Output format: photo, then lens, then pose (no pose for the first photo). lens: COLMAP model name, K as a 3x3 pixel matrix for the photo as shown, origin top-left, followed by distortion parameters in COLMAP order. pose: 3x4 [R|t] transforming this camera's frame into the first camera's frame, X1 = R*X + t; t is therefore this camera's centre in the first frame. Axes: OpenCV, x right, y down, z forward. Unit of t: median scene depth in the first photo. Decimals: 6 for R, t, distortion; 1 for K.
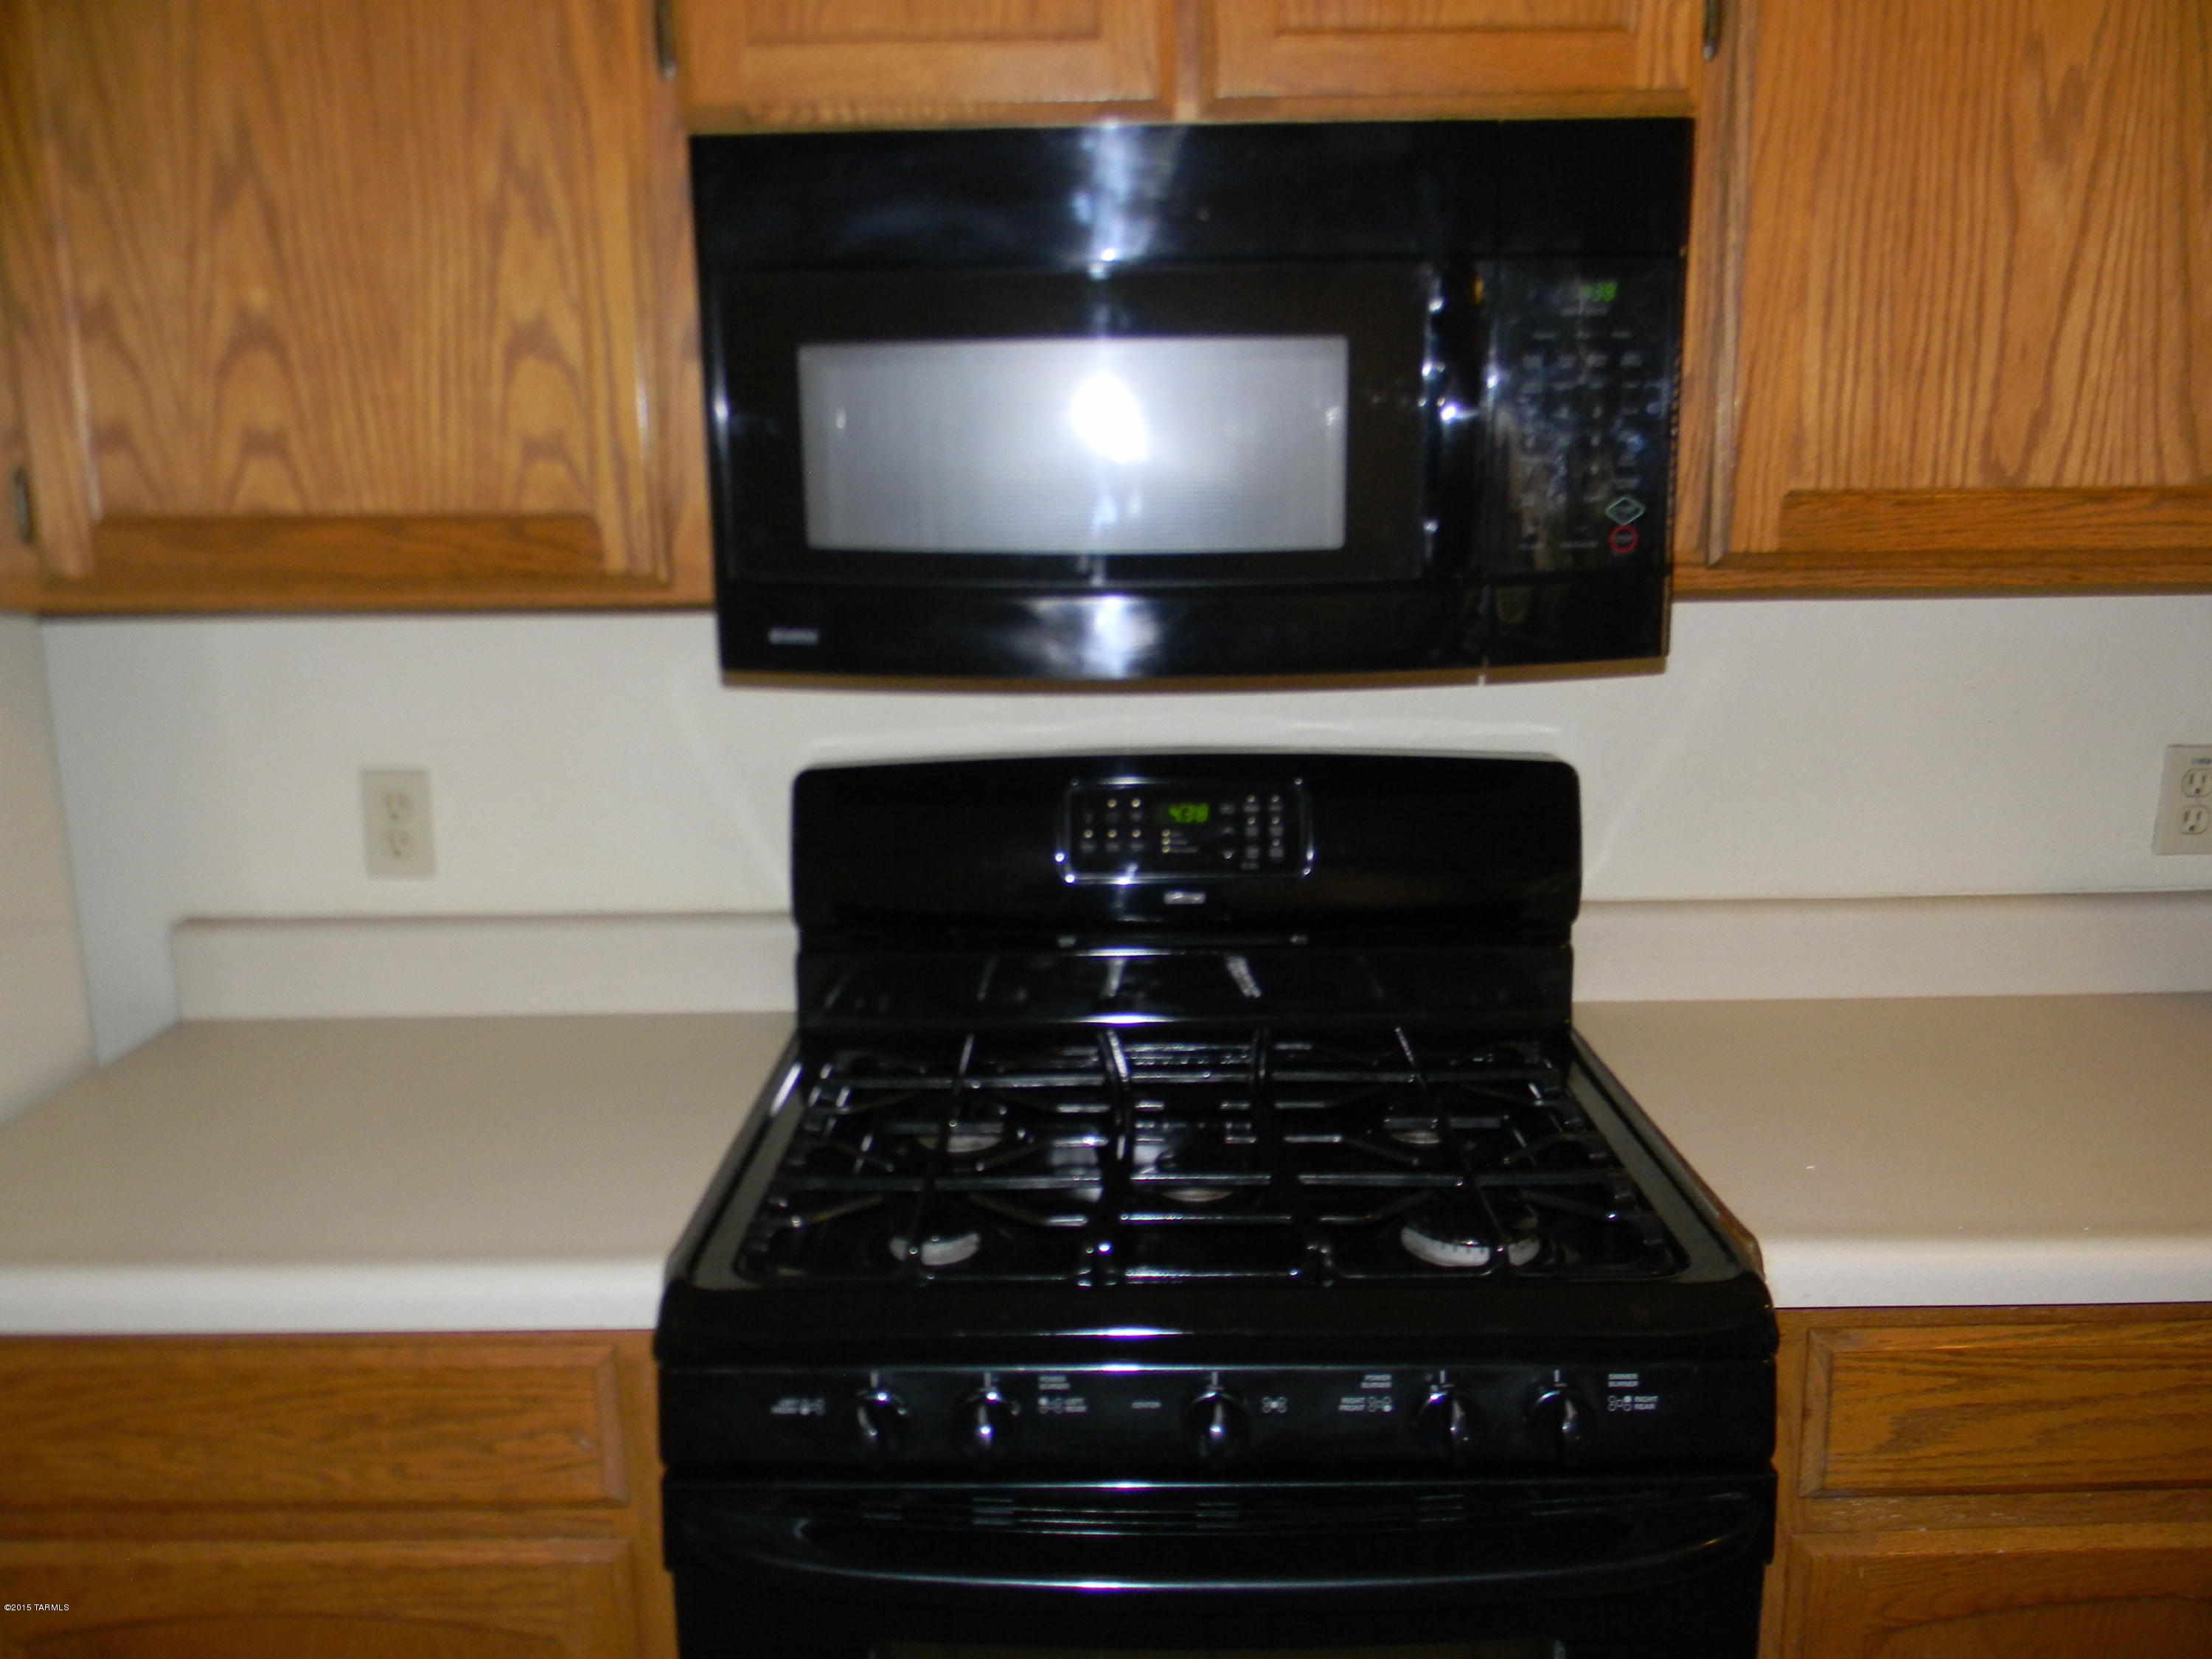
lens RADIAL K [[1769.9, 0, 1099.9], [0, 1769.9, 837.7], [0, 0, 1]] dist [0.006521, -0.034178]
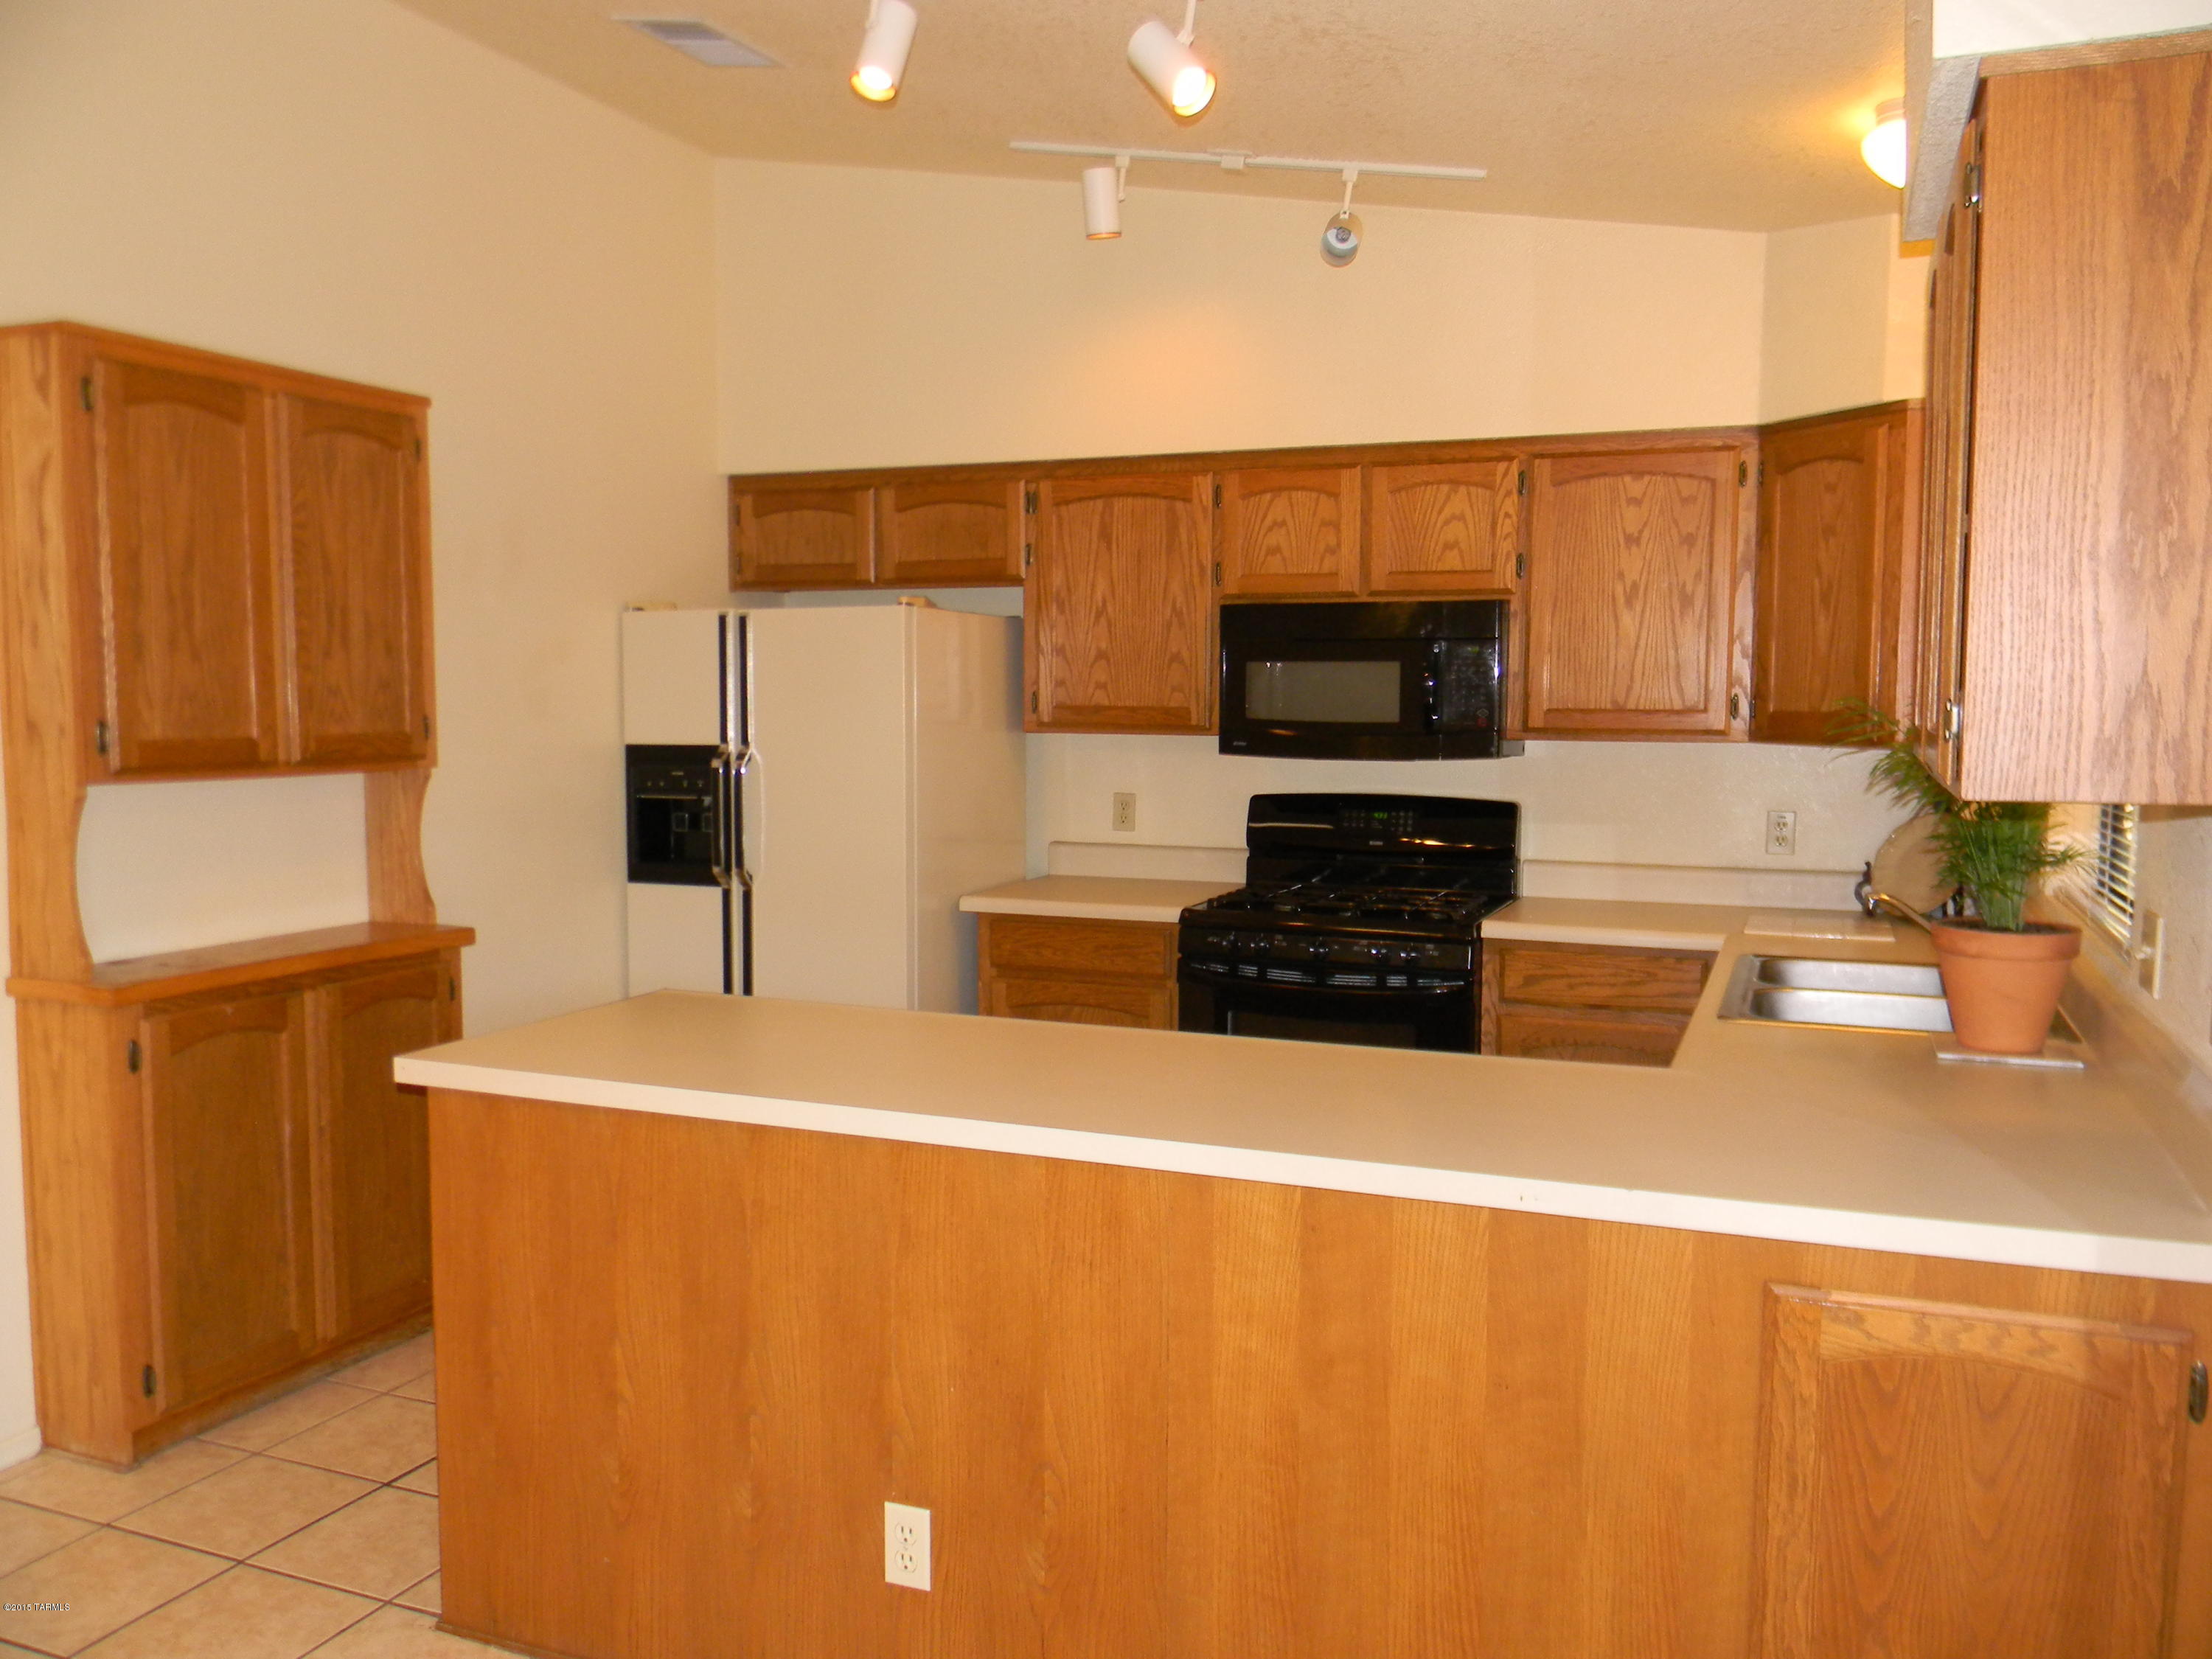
lens RADIAL K [[1769.9, 0, 1087.4], [0, 1769.9, 846.3], [0, 0, 1]] dist [0.006521, -0.034178]
pose [[0.925702, 0.050579, -0.374857, 0.830731], [-0.094003, 0.990690, -0.098467, 0.438891], [0.366387, 0.126389, 0.921839, -2.198073]]
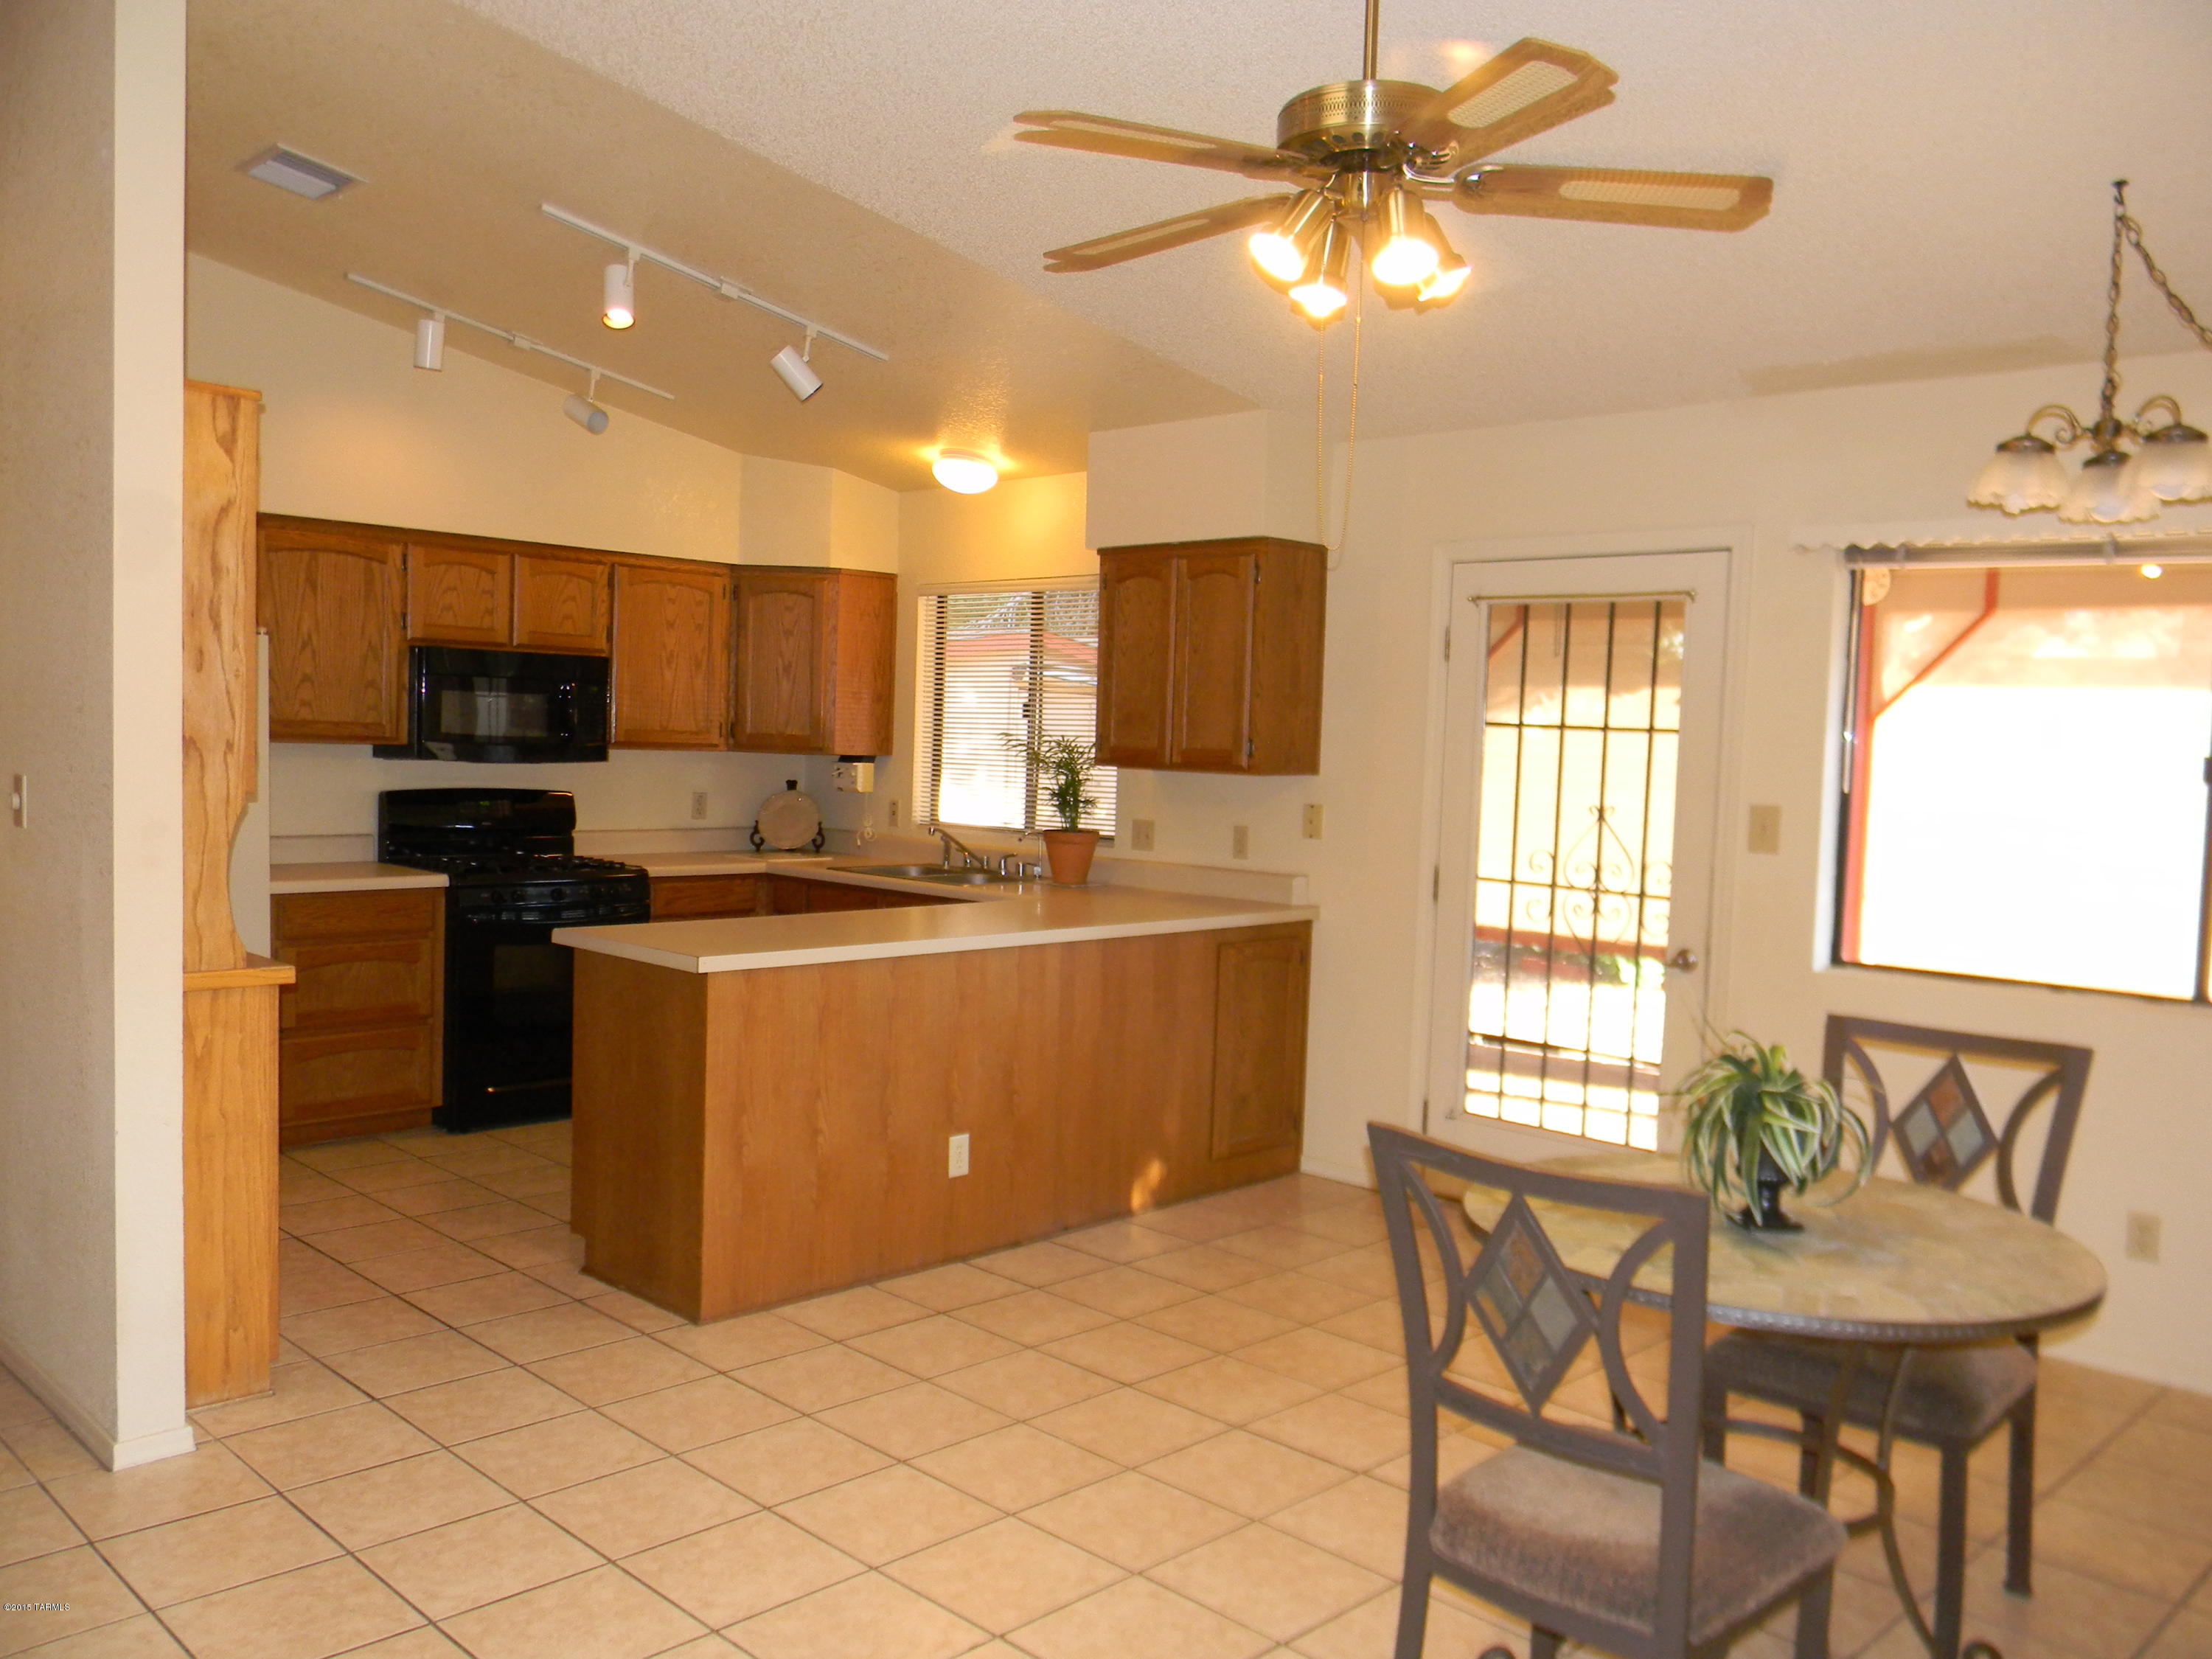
lens RADIAL K [[1769.9, 0, 1091.1], [0, 1769.9, 844.8], [0, 0, 1]] dist [0.006521, -0.034178]
pose [[0.695595, -0.007821, 0.718392, -2.233838], [0.103545, 0.990592, -0.089474, 0.692746], [-0.710934, 0.136623, 0.689860, -3.247184]]
